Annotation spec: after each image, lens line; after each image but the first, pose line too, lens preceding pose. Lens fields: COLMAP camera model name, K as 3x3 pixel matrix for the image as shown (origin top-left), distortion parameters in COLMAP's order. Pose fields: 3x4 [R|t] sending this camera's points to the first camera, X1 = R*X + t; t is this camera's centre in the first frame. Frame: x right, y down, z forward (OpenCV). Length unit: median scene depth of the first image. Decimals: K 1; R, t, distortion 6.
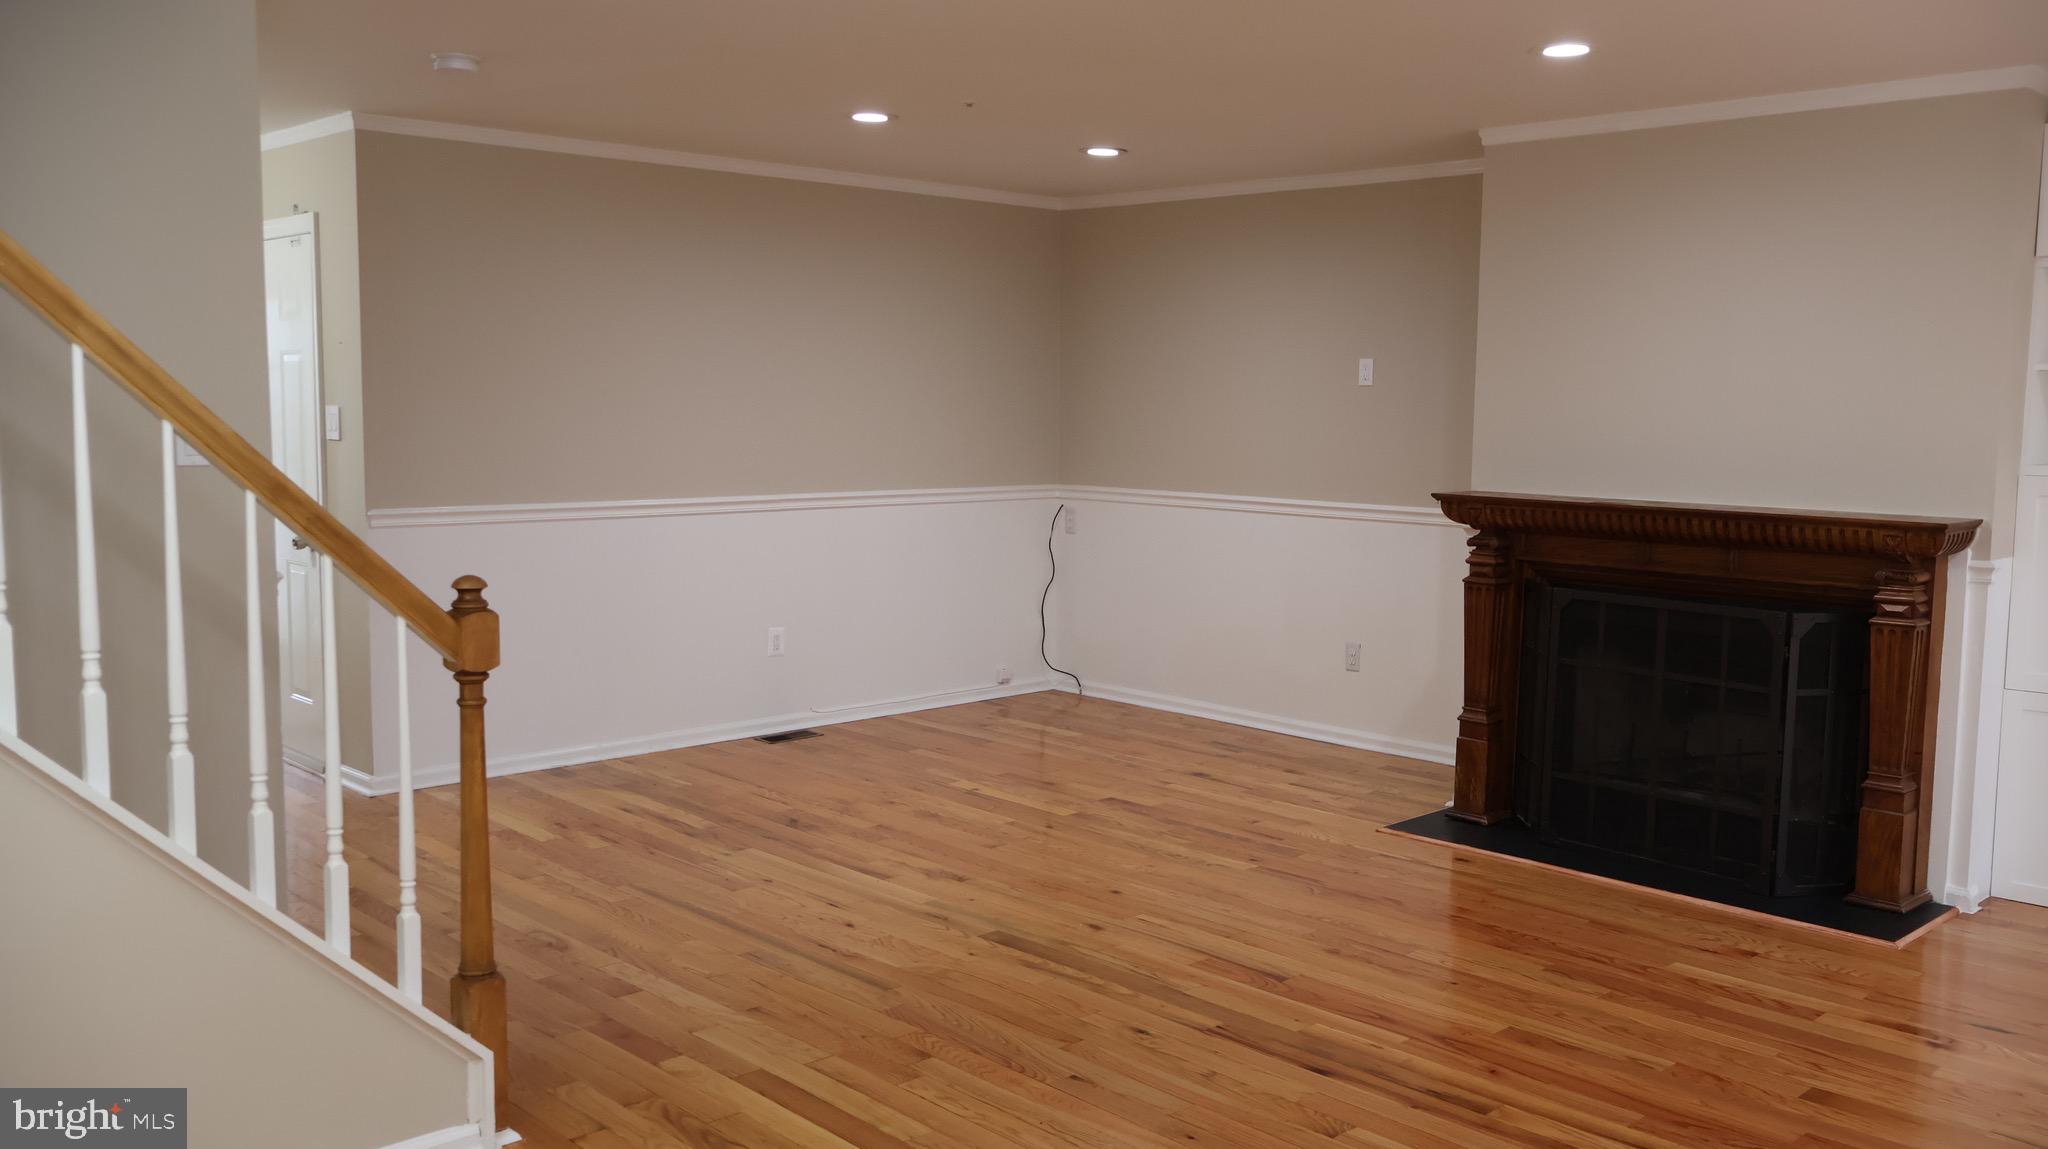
lens RADIAL K [[1721.9, 0, 1027.5], [0, 1721.9, 576.7], [0, 0, 1]] dist [-0.000115, -0.001960]
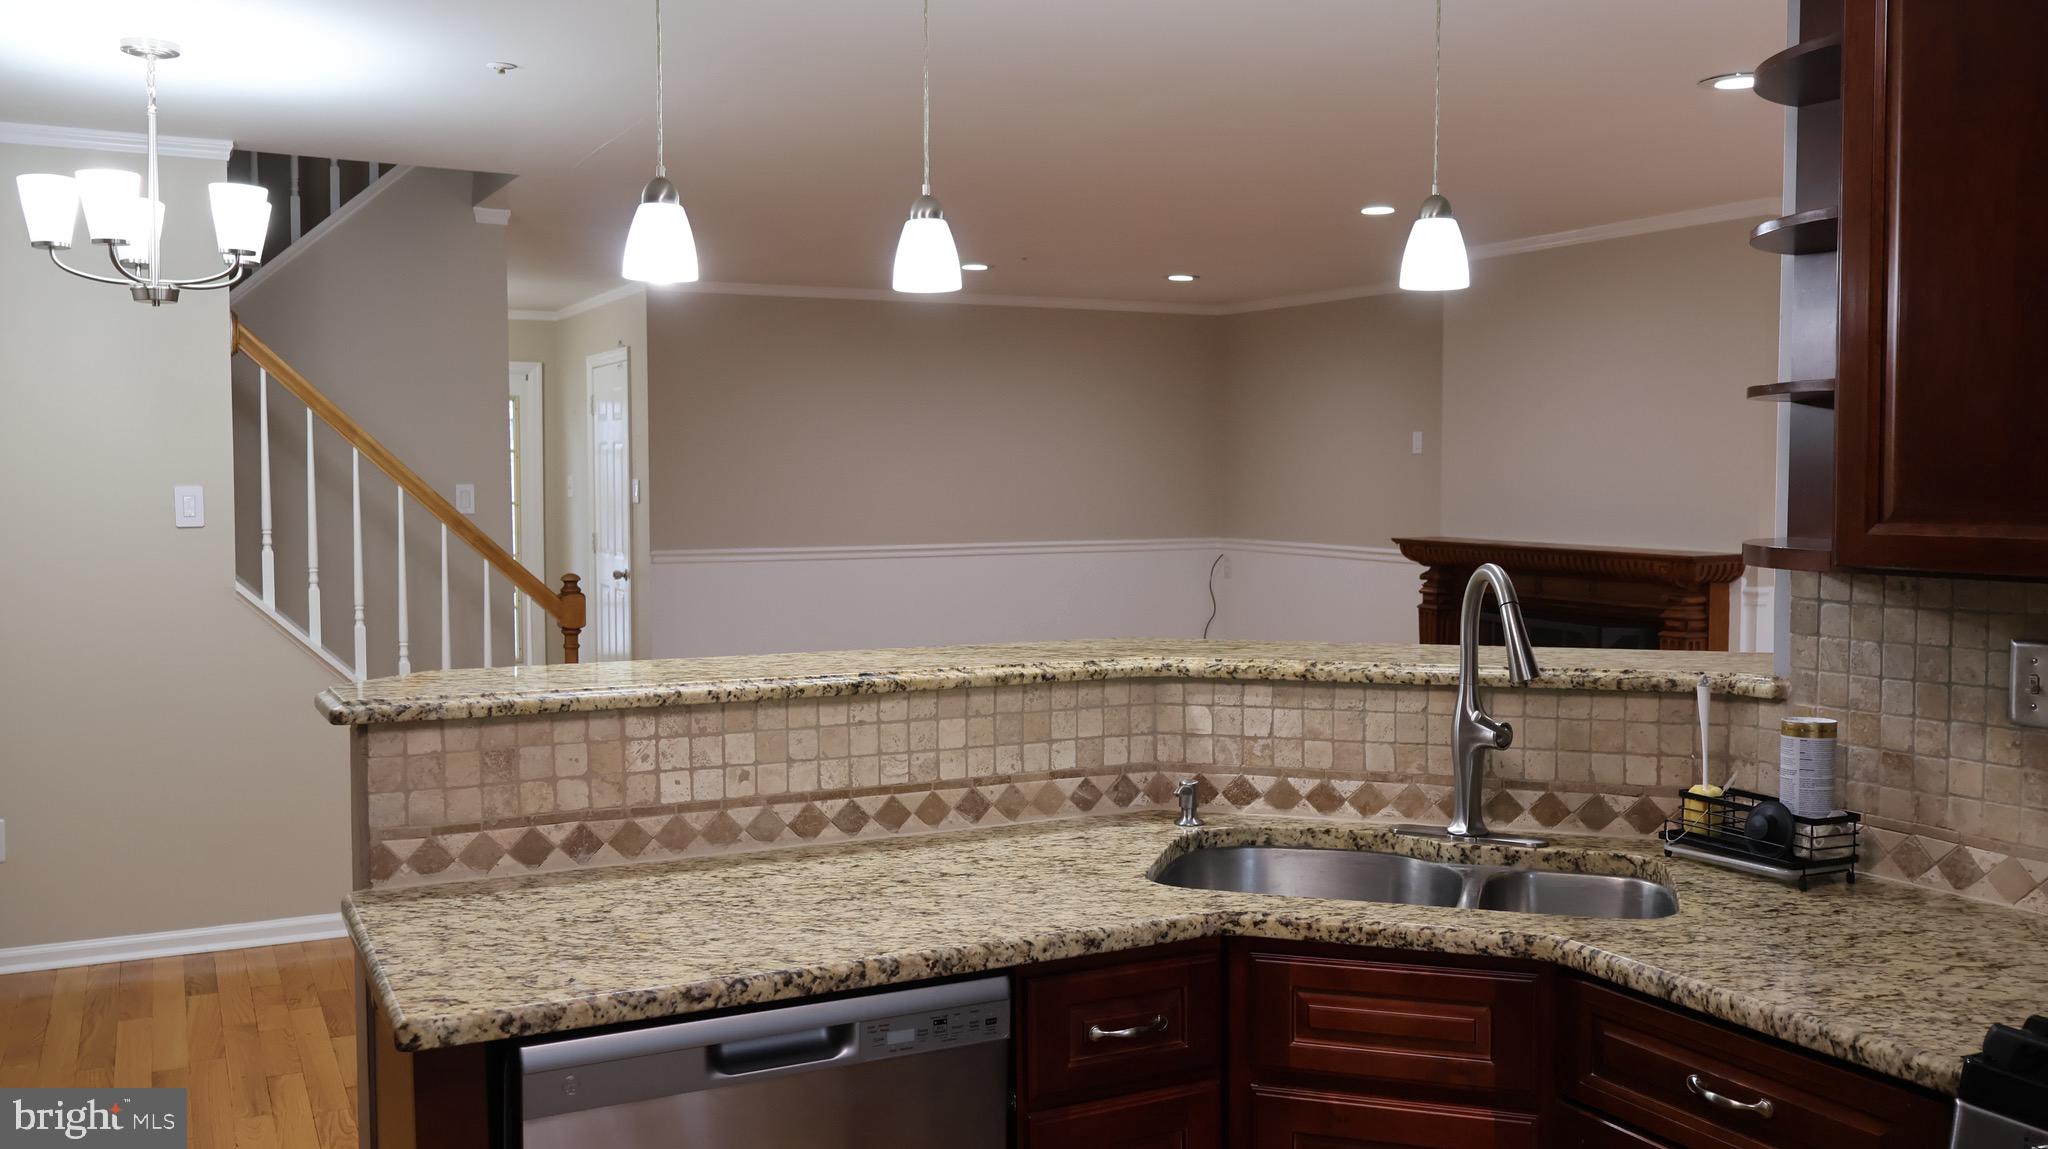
lens RADIAL K [[1721.9, 0, 1021.4], [0, 1721.9, 573.5], [0, 0, 1]] dist [-0.000115, -0.001960]
pose [[0.955619, 0.005130, -0.294561, 0.413188], [-0.017925, 0.999008, -0.040757, 0.041151], [0.294060, 0.044228, 0.954763, -0.352004]]
